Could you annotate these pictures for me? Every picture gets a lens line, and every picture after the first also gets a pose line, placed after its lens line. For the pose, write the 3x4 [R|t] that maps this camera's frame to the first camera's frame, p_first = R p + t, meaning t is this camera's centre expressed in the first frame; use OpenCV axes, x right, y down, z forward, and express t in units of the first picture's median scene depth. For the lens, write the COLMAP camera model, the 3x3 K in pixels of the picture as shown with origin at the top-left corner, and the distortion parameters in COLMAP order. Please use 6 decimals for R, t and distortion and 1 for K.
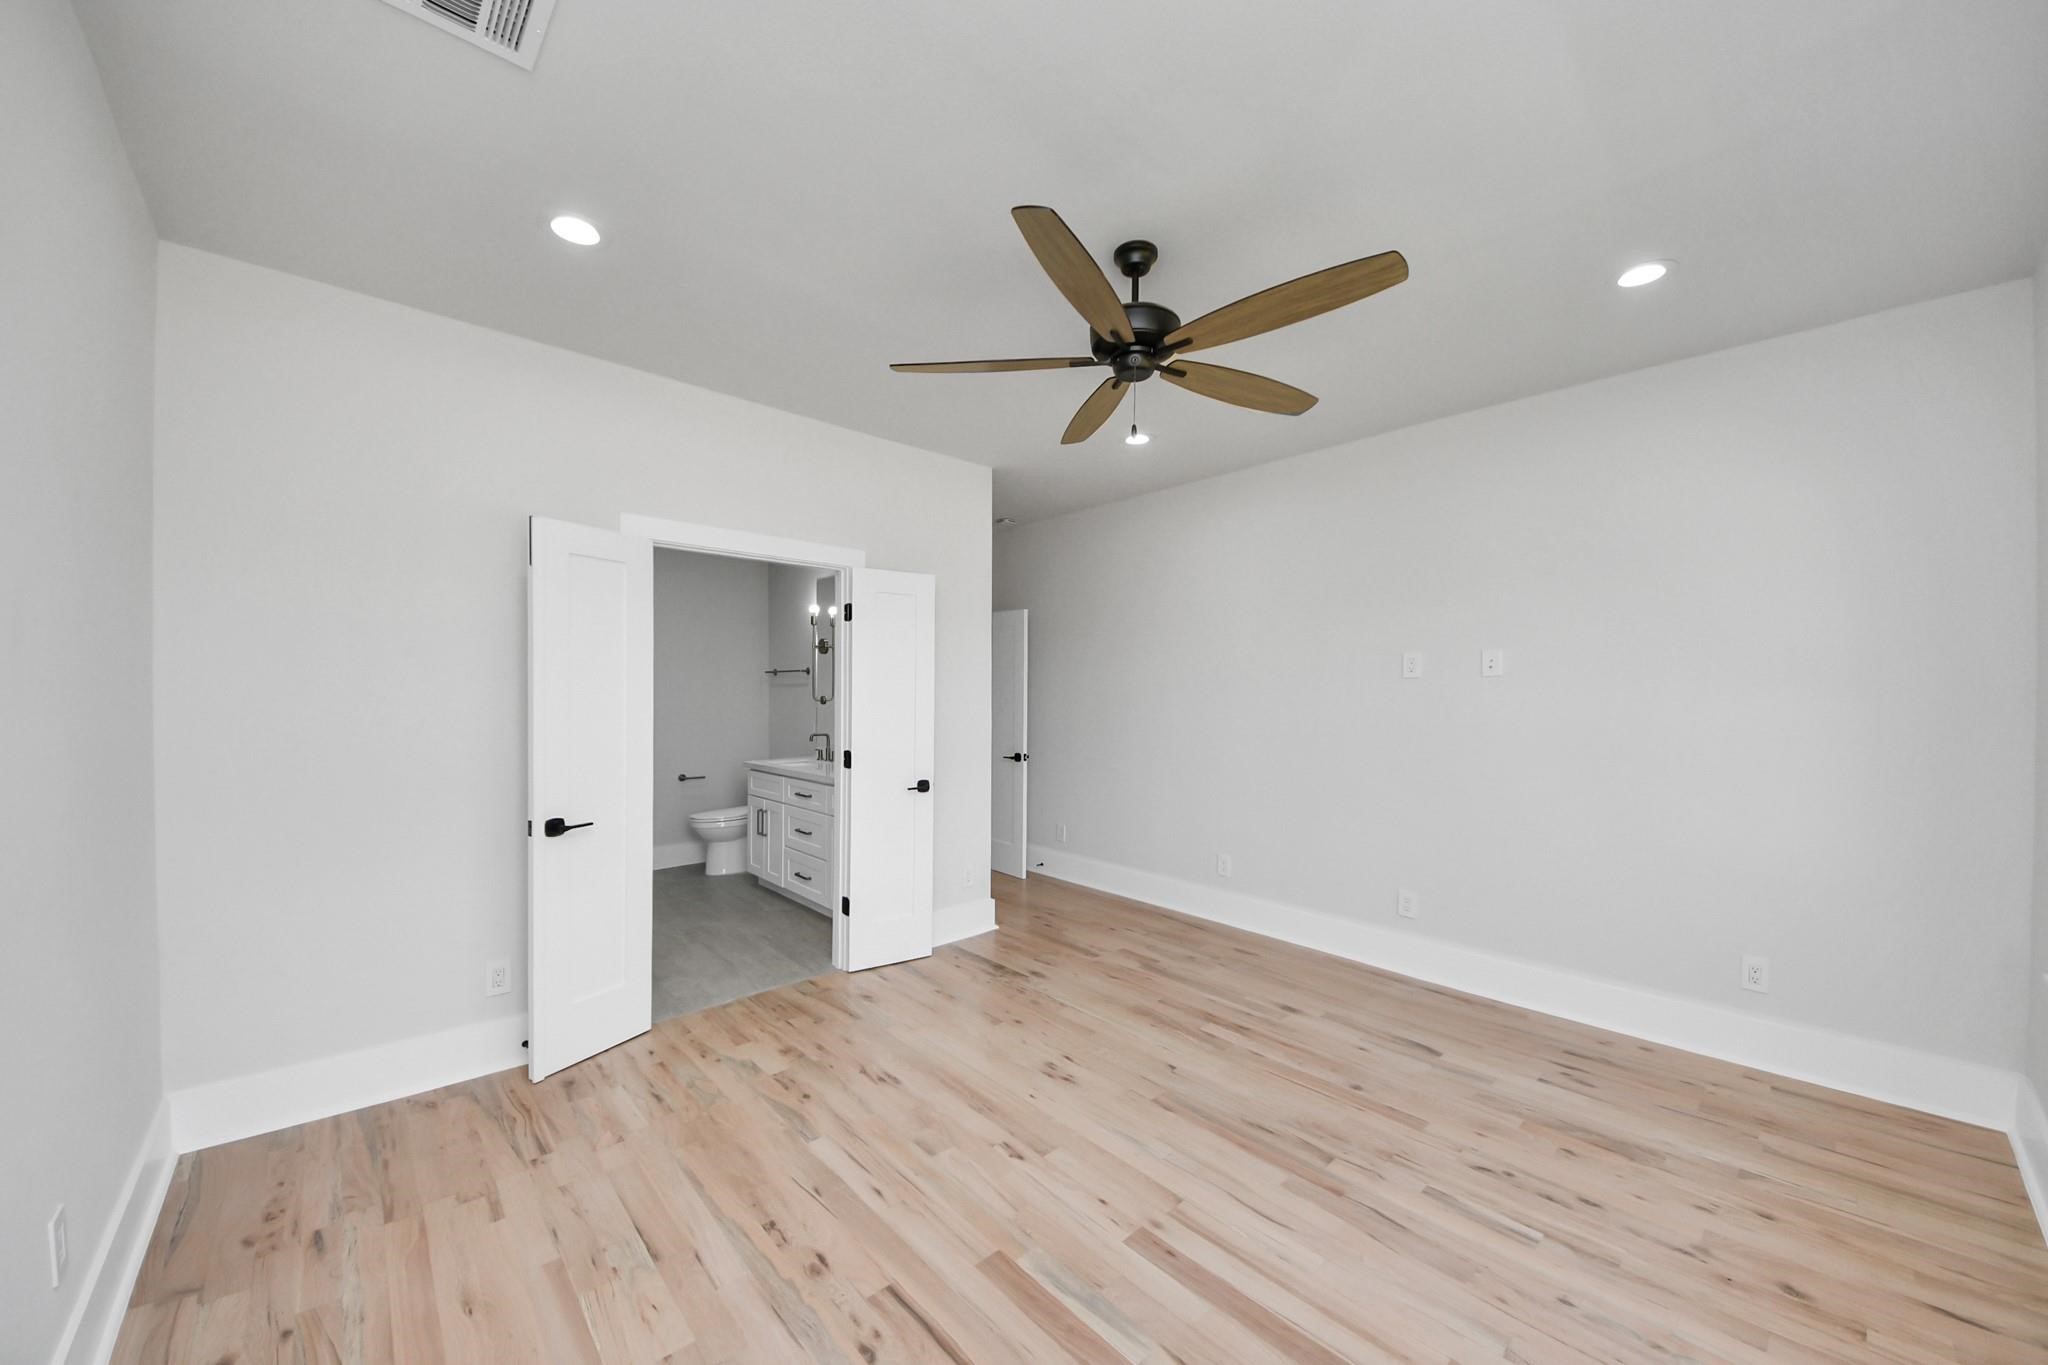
lens RADIAL K [[731.7, 0, 1034.3], [0, 731.7, 680.1], [0, 0, 1]] dist [0.001176, -0.003878]
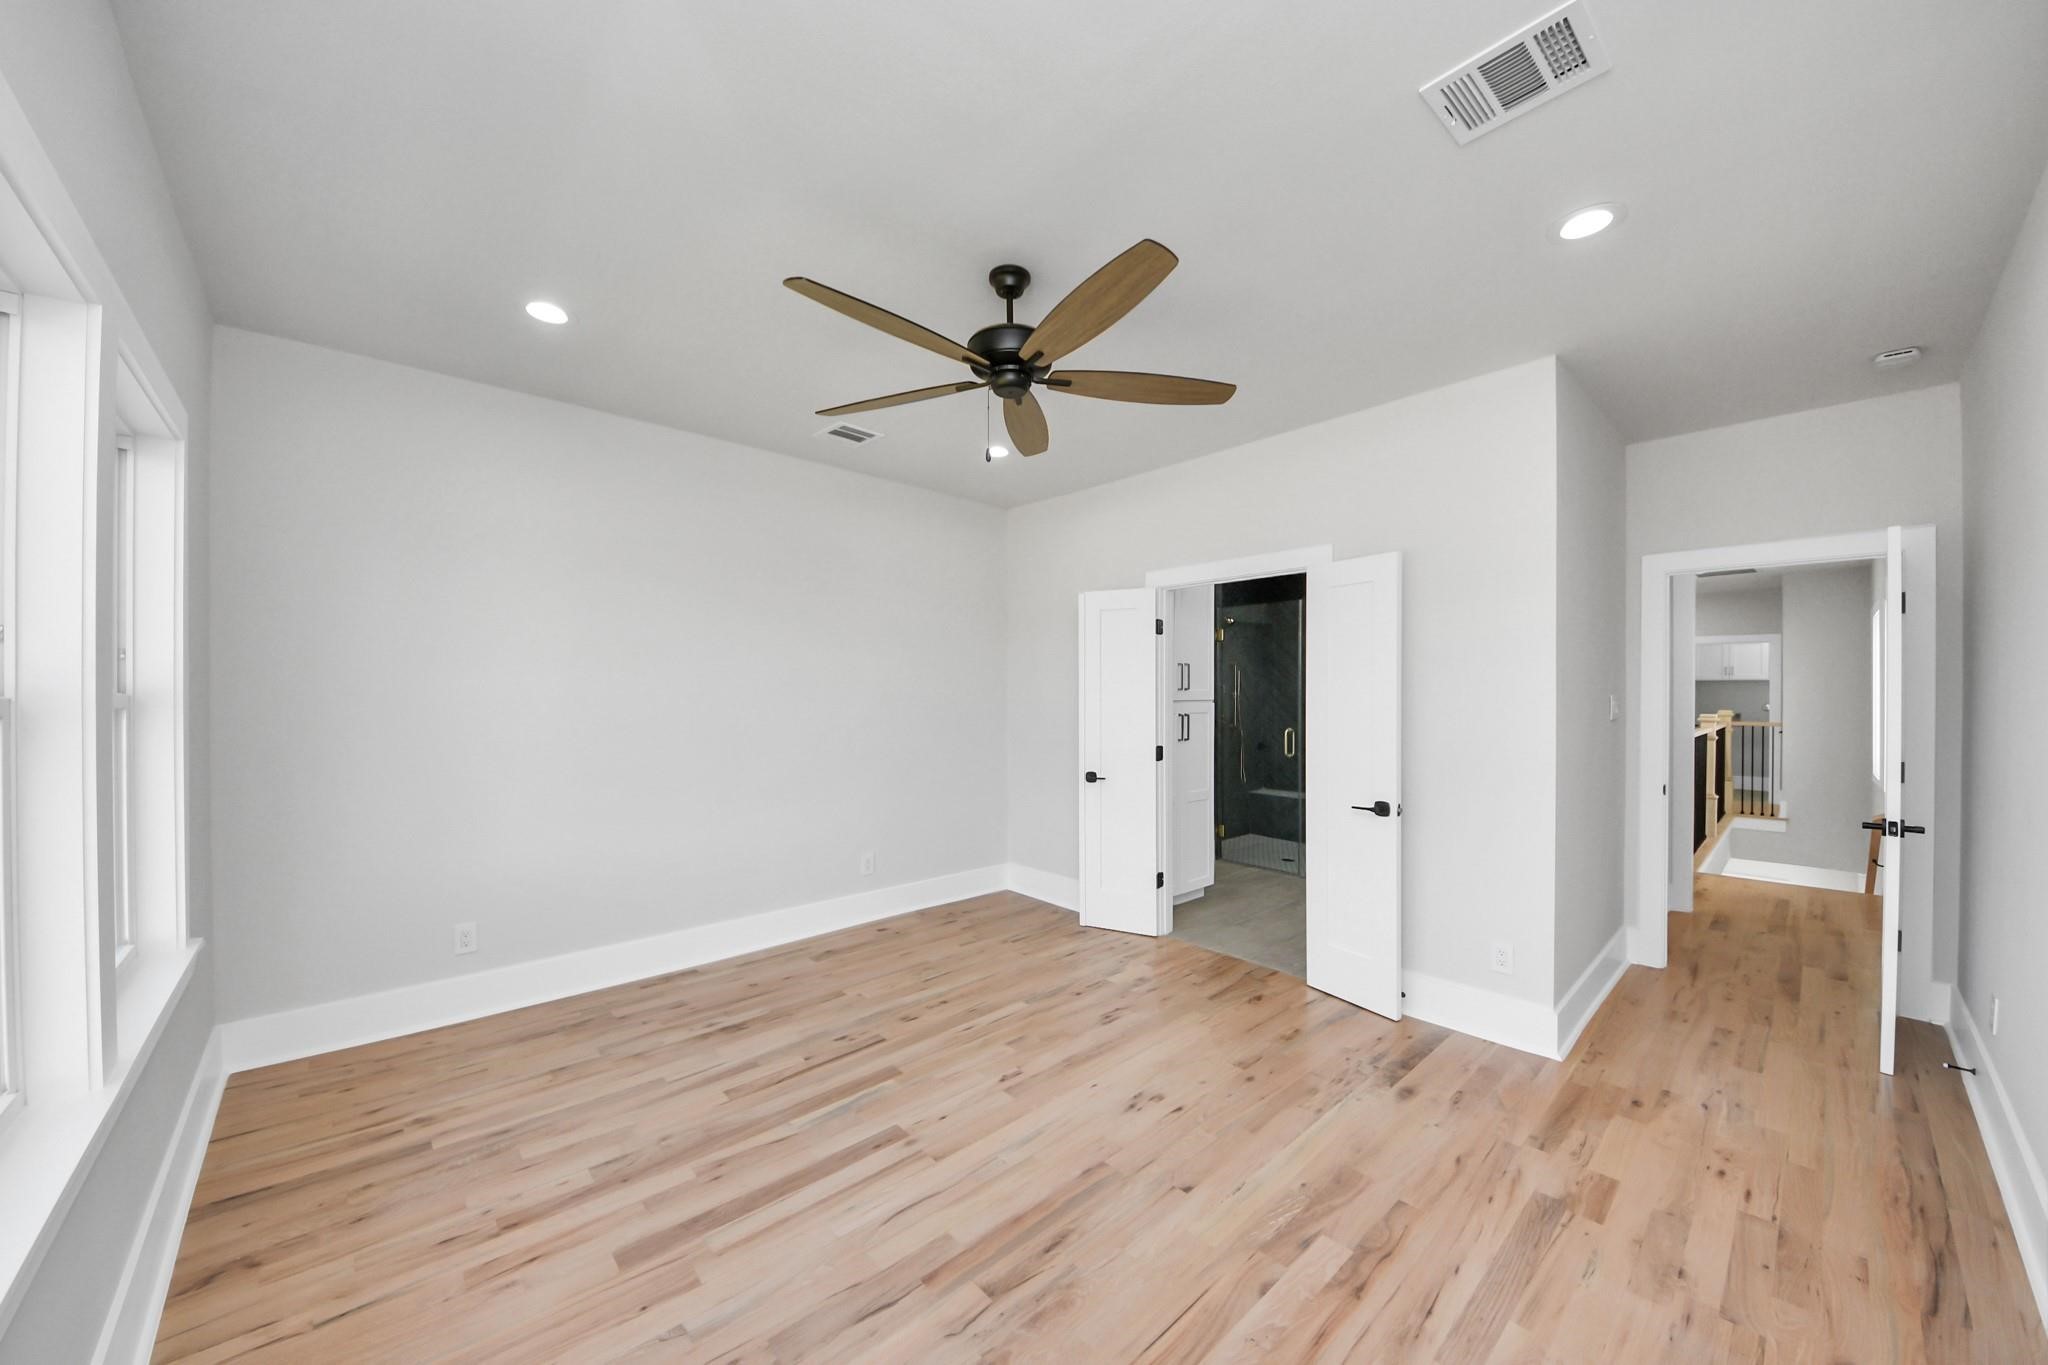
lens RADIAL K [[731.7, 0, 1031.7], [0, 731.7, 690.3], [0, 0, 1]] dist [0.001176, -0.003878]
pose [[0.003759, -0.001173, -0.999992, 1.097959], [0.010687, 0.999942, -0.001133, 0.010467], [0.999936, -0.010682, 0.003771, 0.970895]]
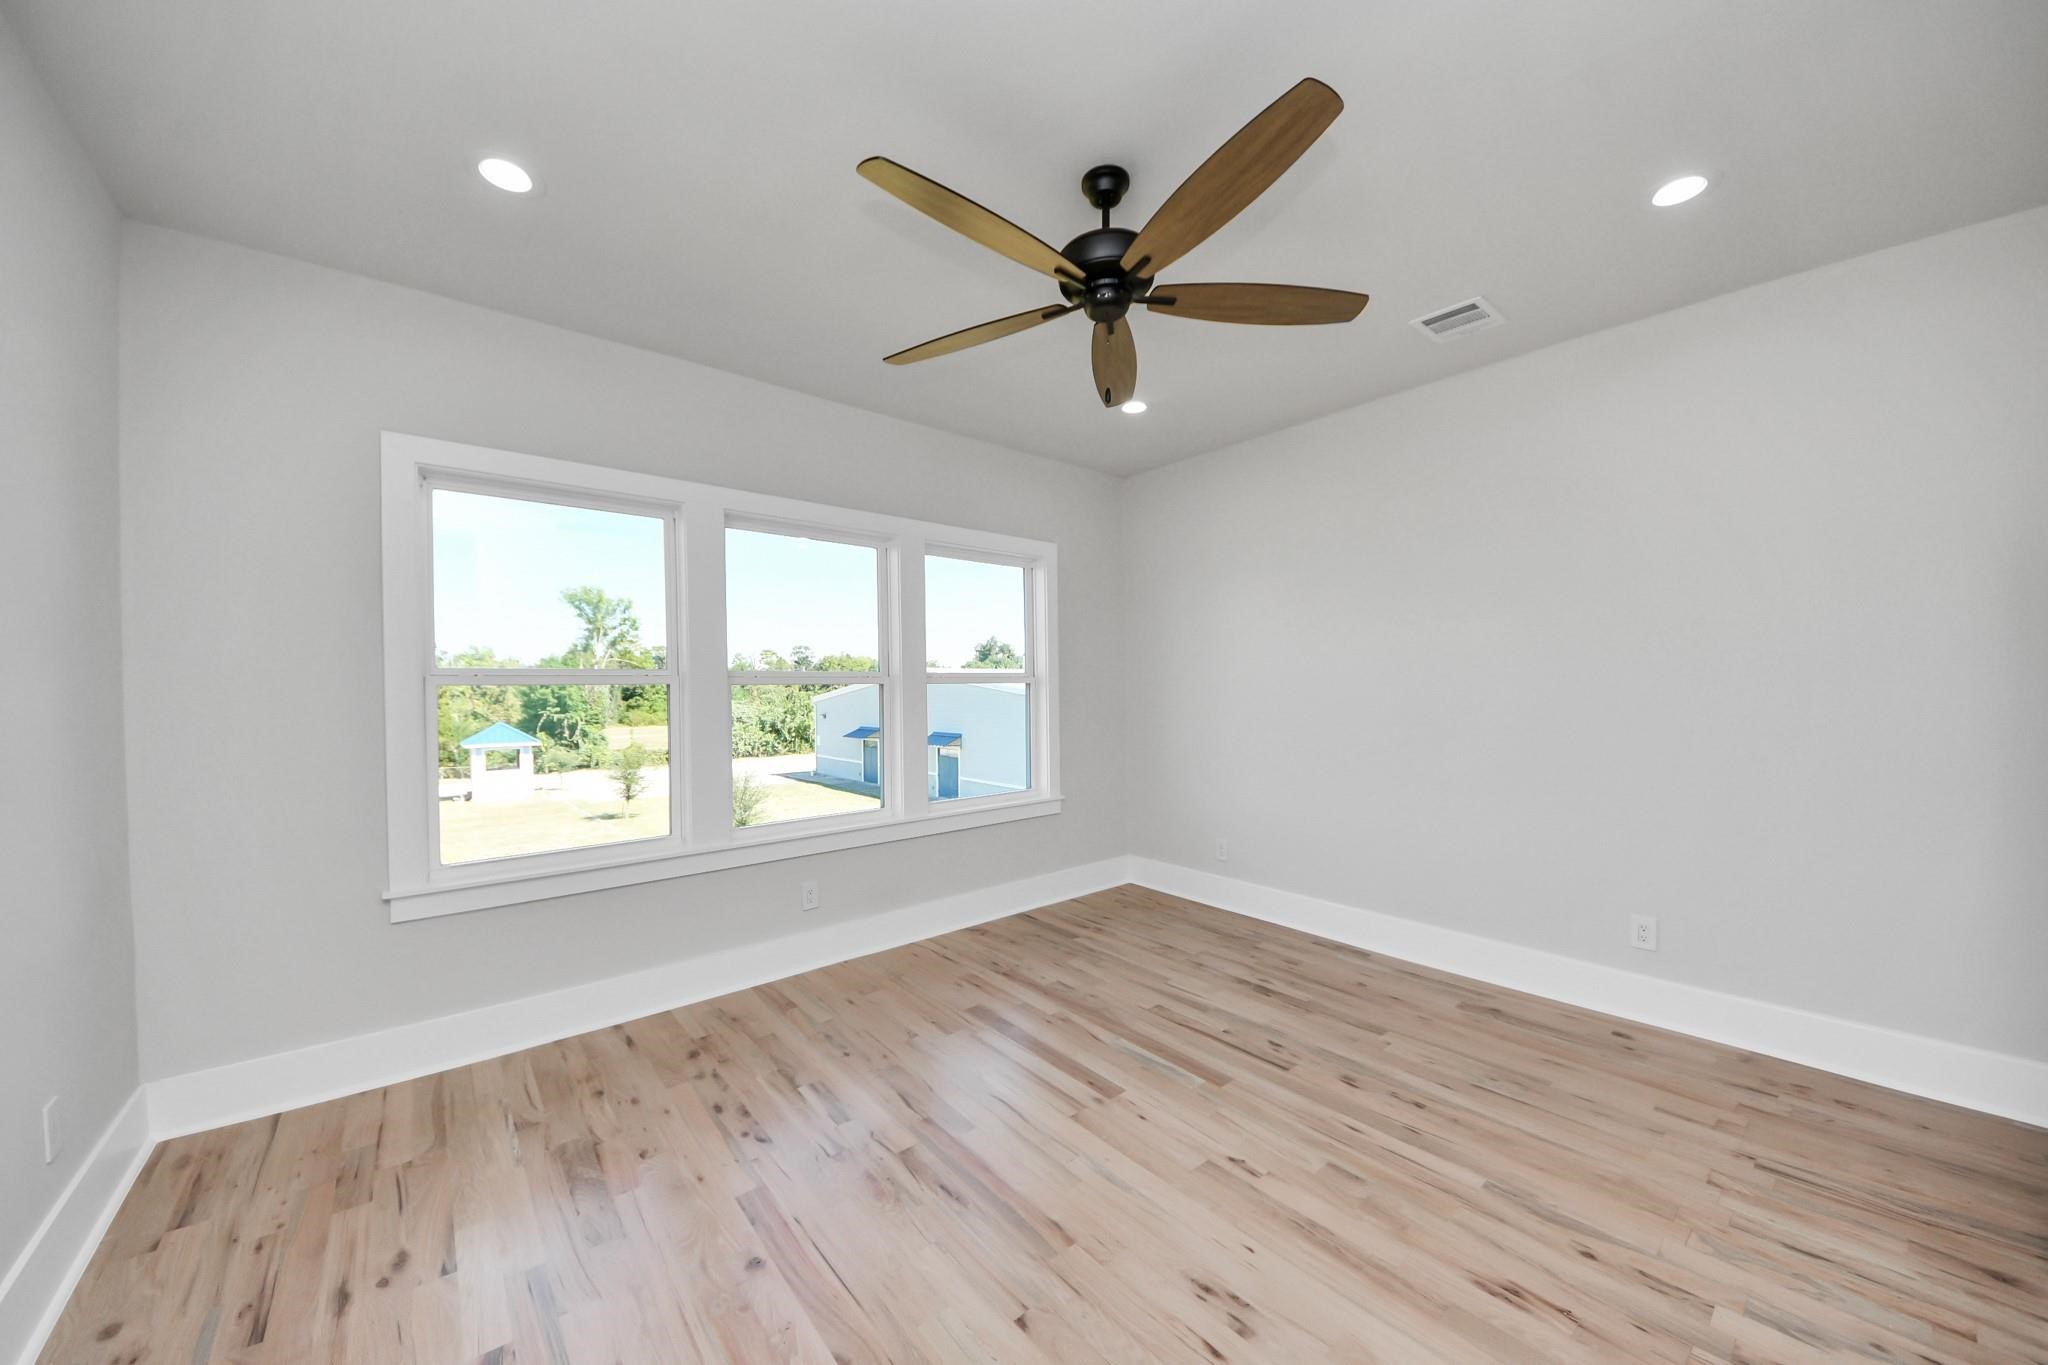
lens RADIAL K [[731.7, 0, 1022.7], [0, 731.7, 683.4], [0, 0, 1]] dist [0.001176, -0.003878]
pose [[-0.998531, 0.002724, 0.054112, 0.181337], [0.002045, 0.999918, -0.012603, 0.050808], [-0.054142, -0.012474, -0.998455, 1.808749]]
